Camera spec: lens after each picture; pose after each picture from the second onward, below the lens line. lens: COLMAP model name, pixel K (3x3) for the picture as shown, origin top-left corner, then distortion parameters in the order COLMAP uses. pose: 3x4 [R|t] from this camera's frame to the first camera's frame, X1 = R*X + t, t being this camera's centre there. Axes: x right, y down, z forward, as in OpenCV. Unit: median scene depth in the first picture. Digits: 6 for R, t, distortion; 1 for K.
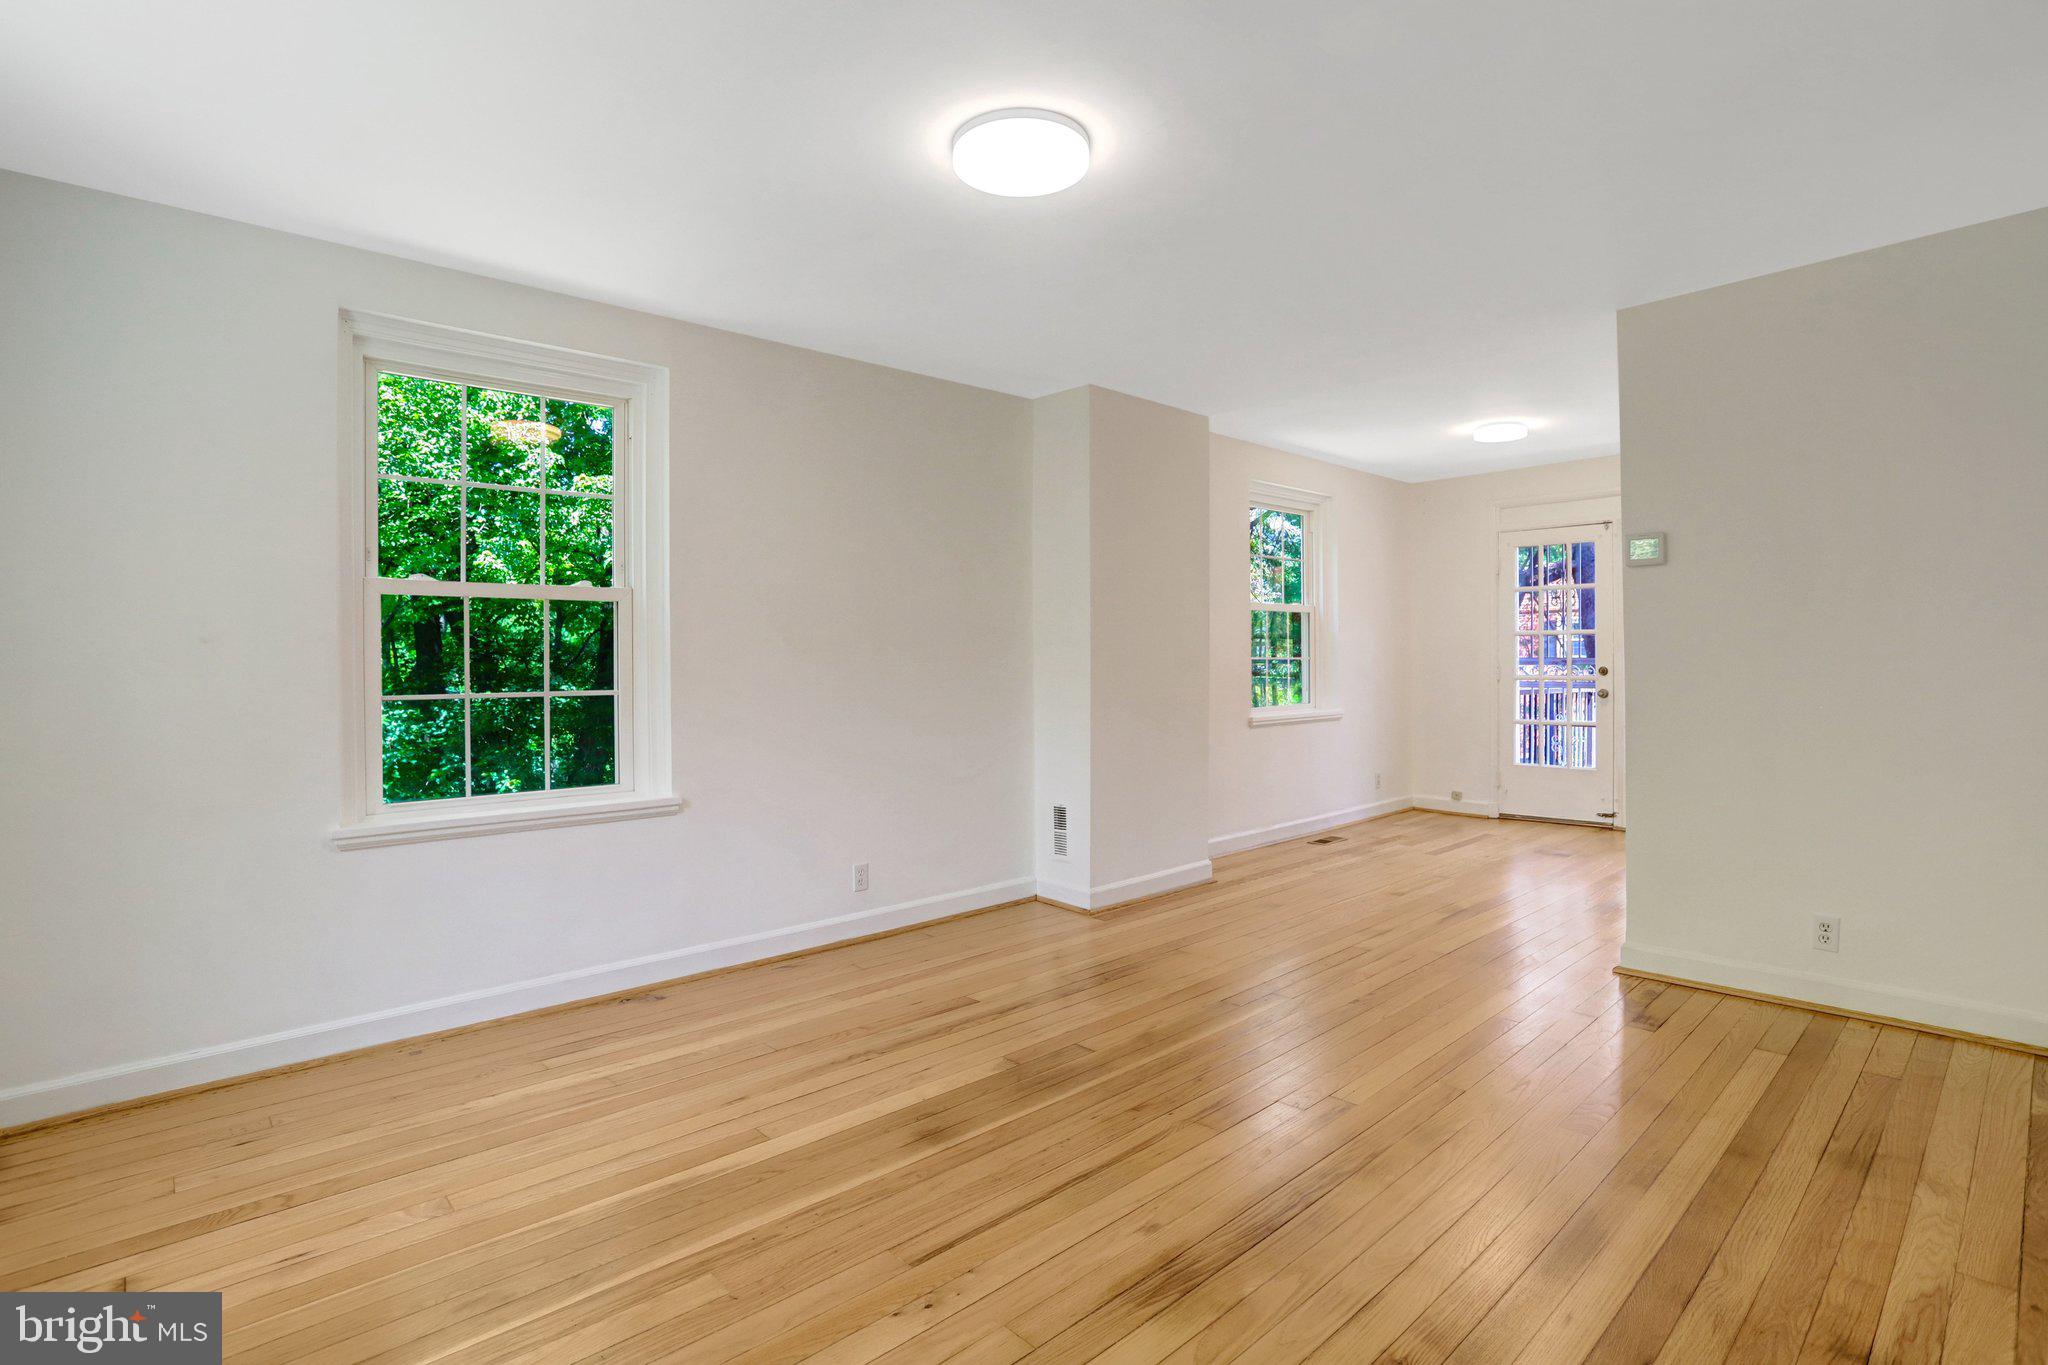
lens RADIAL K [[996.5, 0, 1029.6], [0, 996.5, 647.0], [0, 0, 1]] dist [-0.067342, 0.027137]
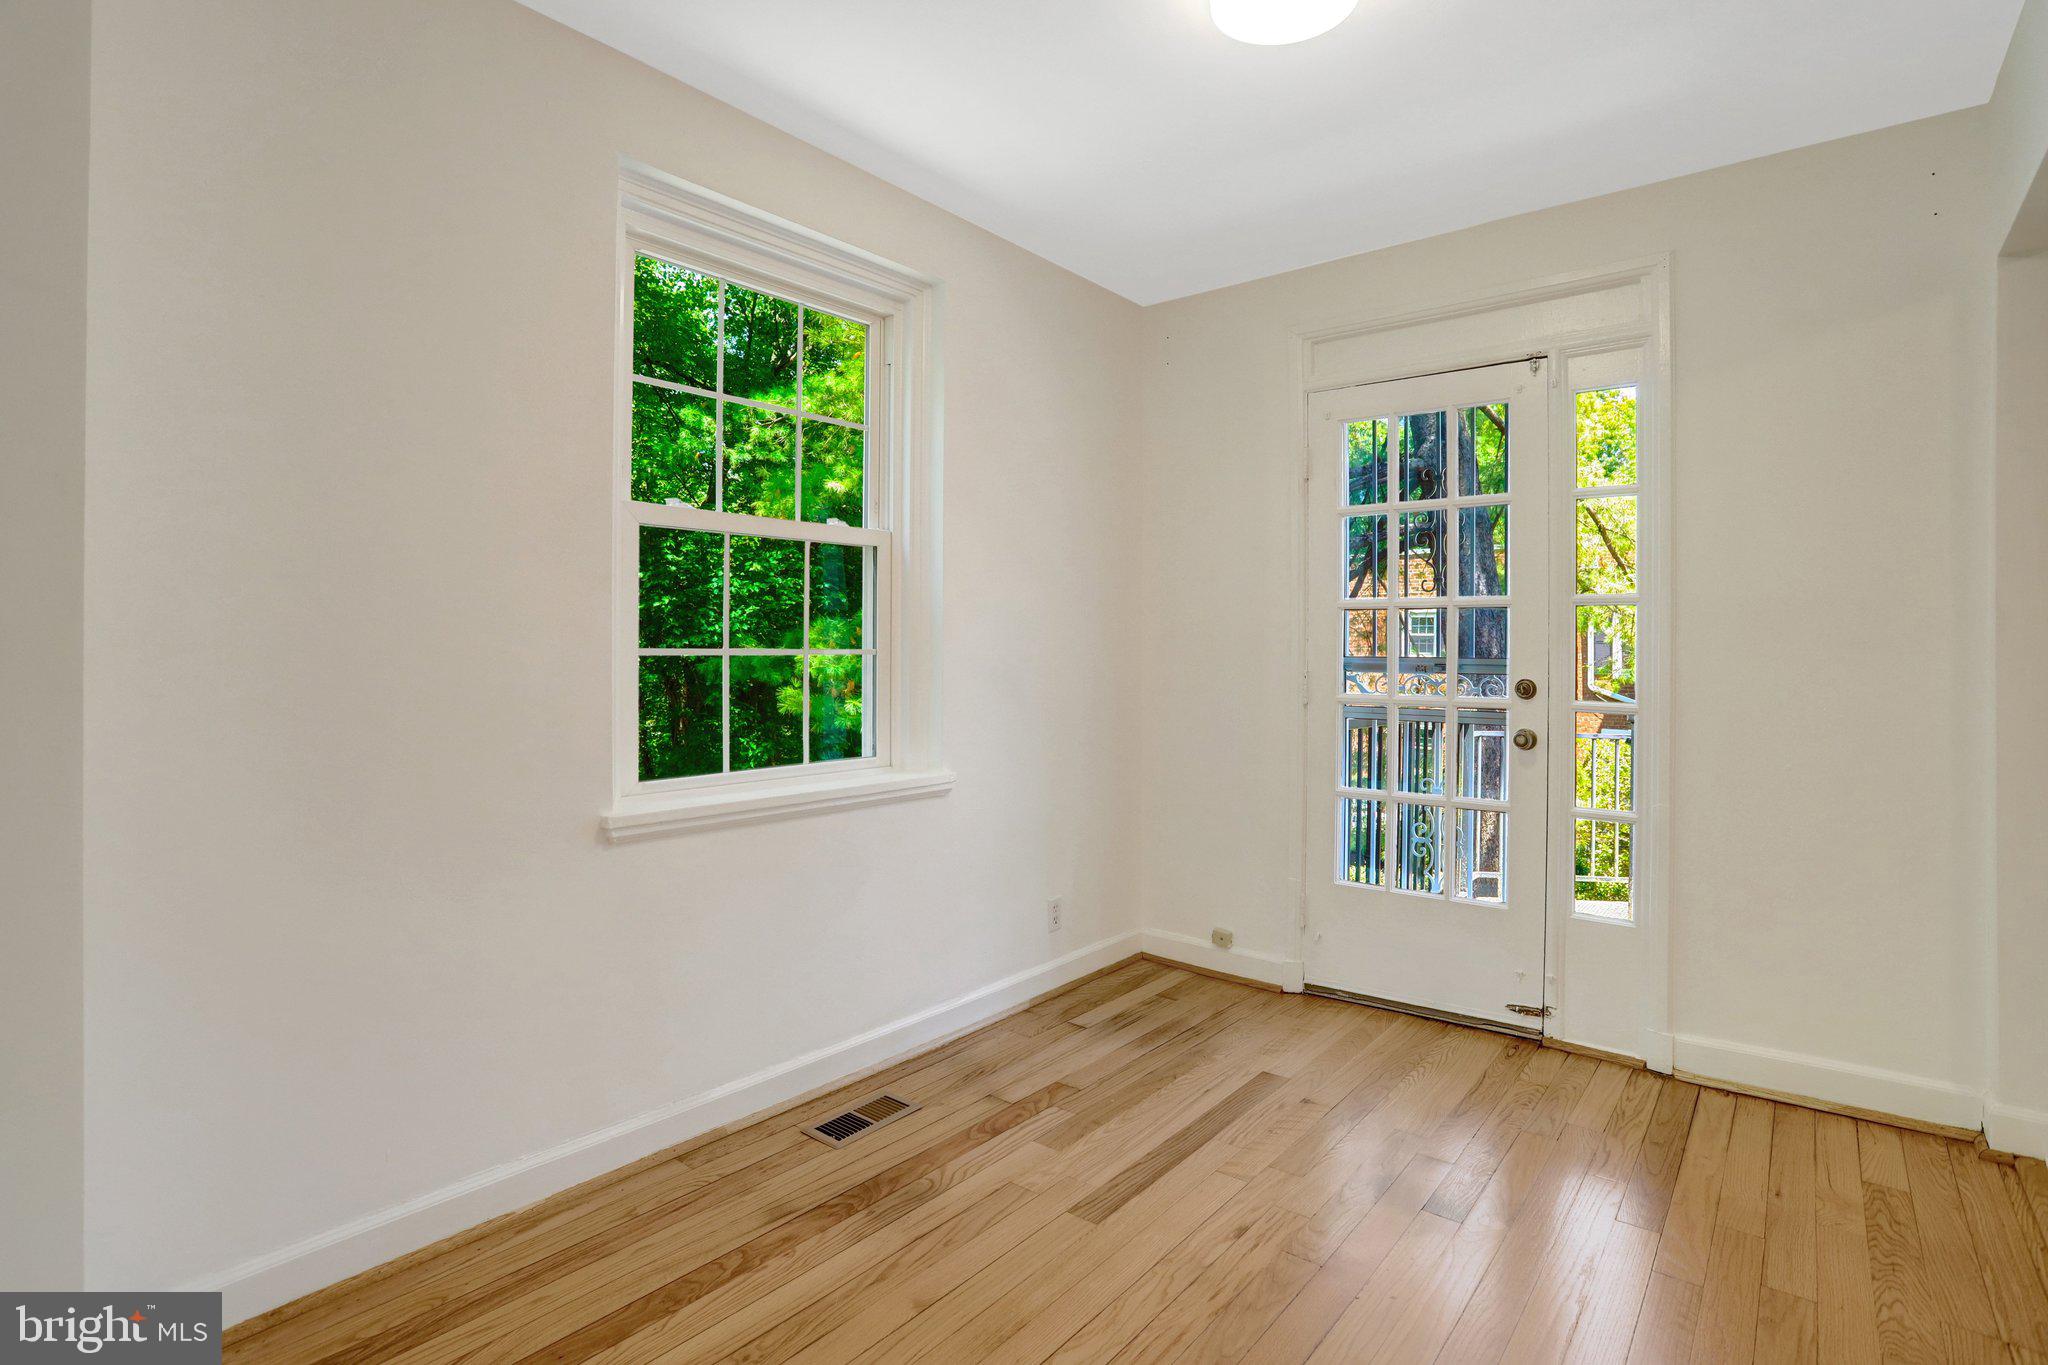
lens RADIAL K [[996.5, 0, 1029.6], [0, 996.5, 647.0], [0, 0, 1]] dist [-0.067342, 0.027137]
pose [[0.991219, 0.009716, 0.131875, 0.632711], [-0.010494, 0.999931, 0.005206, 0.012344], [-0.131815, -0.006544, 0.991253, 1.220866]]
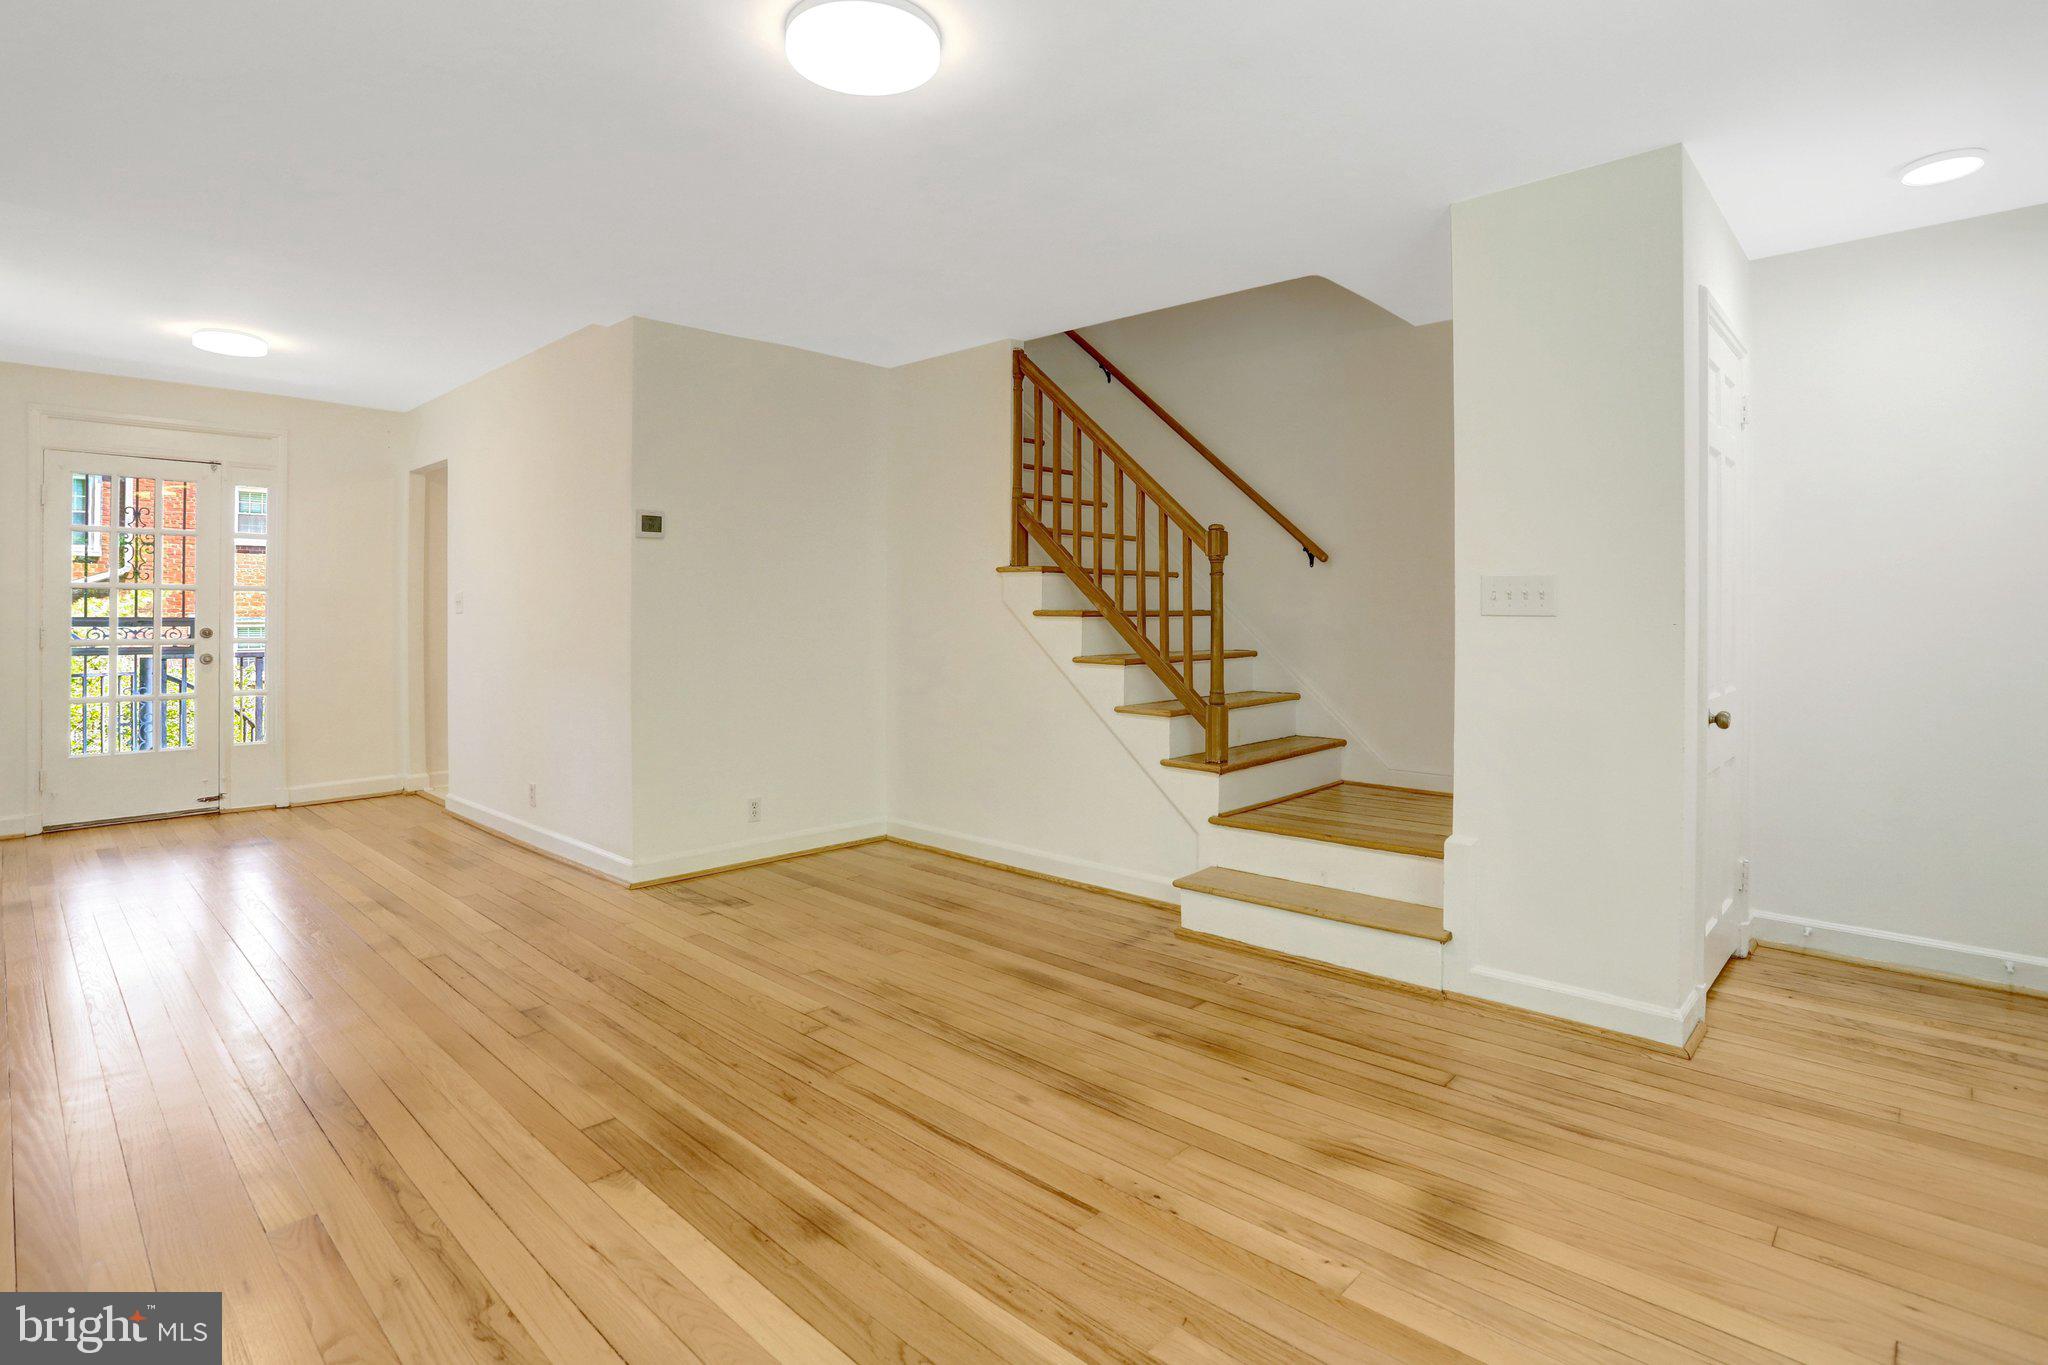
lens RADIAL K [[1028.3, 0, 1024.8], [0, 1028.3, 617.9], [0, 0, 1]] dist [-0.071186, 0.033613]
pose [[-0.056729, 0.004416, 0.998380, -0.687617], [-0.008954, 0.999948, -0.004932, 0.019467], [-0.998349, -0.009219, -0.056687, 0.682088]]
